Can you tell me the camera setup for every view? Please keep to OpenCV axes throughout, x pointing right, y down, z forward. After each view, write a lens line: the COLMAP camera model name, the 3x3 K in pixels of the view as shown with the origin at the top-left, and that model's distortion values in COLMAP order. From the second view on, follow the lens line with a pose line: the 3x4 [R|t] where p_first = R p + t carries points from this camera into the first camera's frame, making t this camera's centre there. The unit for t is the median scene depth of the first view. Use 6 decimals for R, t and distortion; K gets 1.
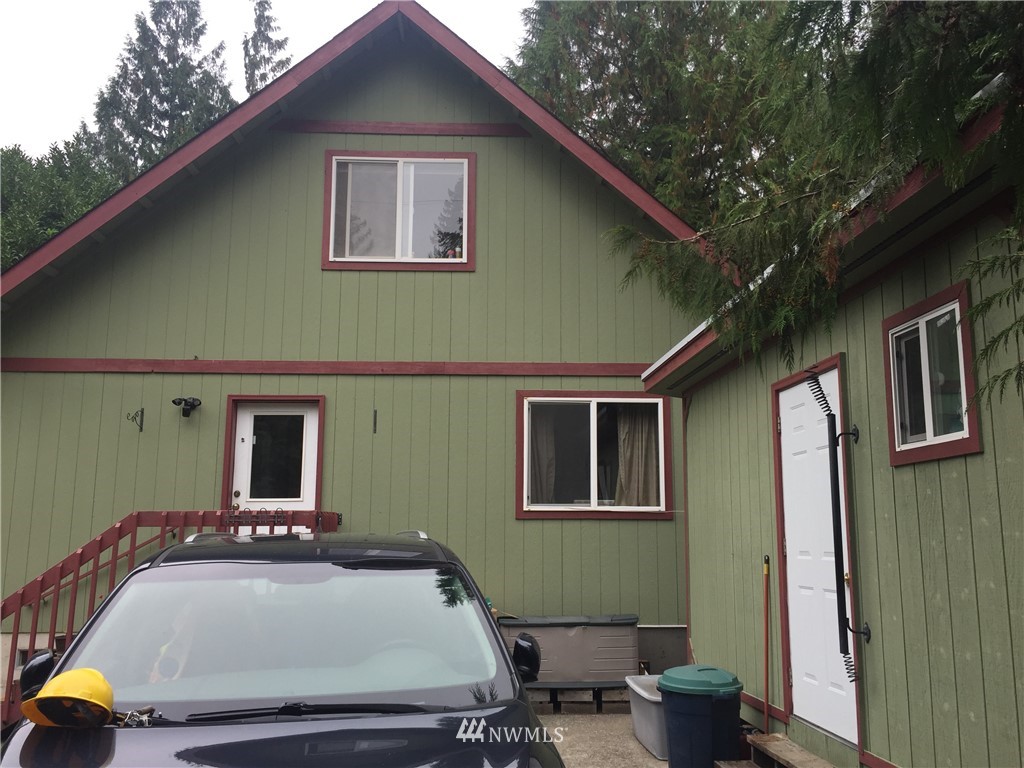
lens RADIAL K [[857.4, 0, 512.0], [0, 857.4, 384.0], [0, 0, 1]] dist [0.037372, -0.002894]
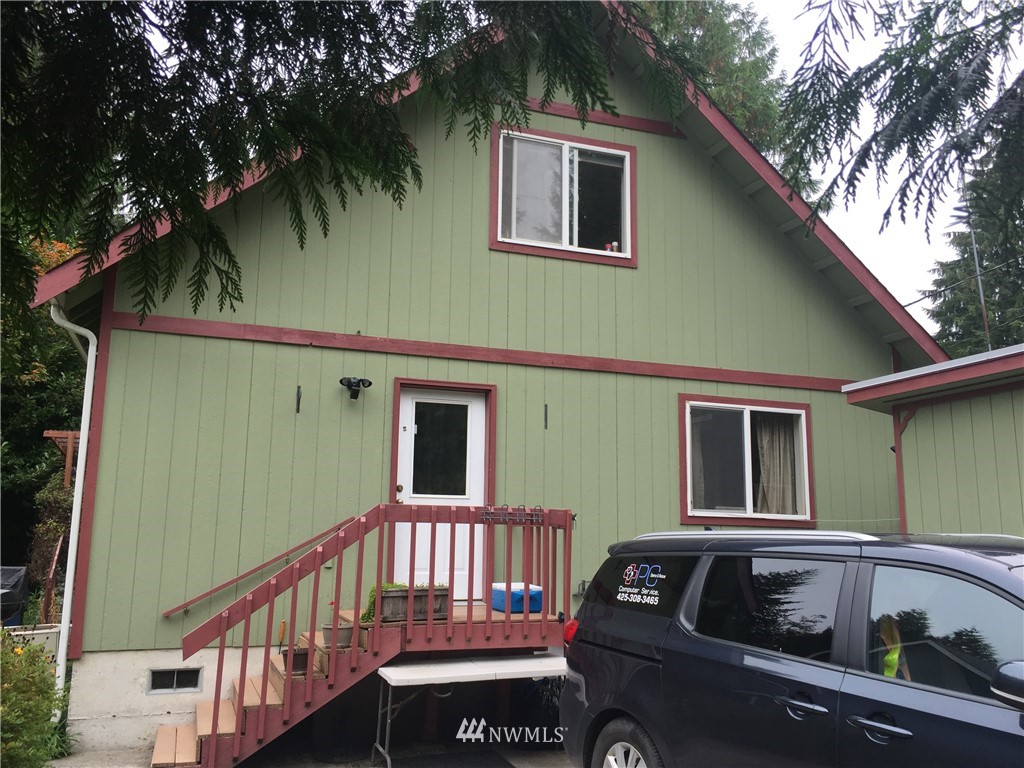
lens RADIAL K [[857.4, 0, 512.0], [0, 857.4, 384.0], [0, 0, 1]] dist [0.037372, -0.002894]
pose [[0.957286, 0.068184, 0.280987, -0.456927], [-0.067587, 0.997643, -0.011827, 0.021514], [-0.281131, -0.007670, 0.959639, 0.107900]]
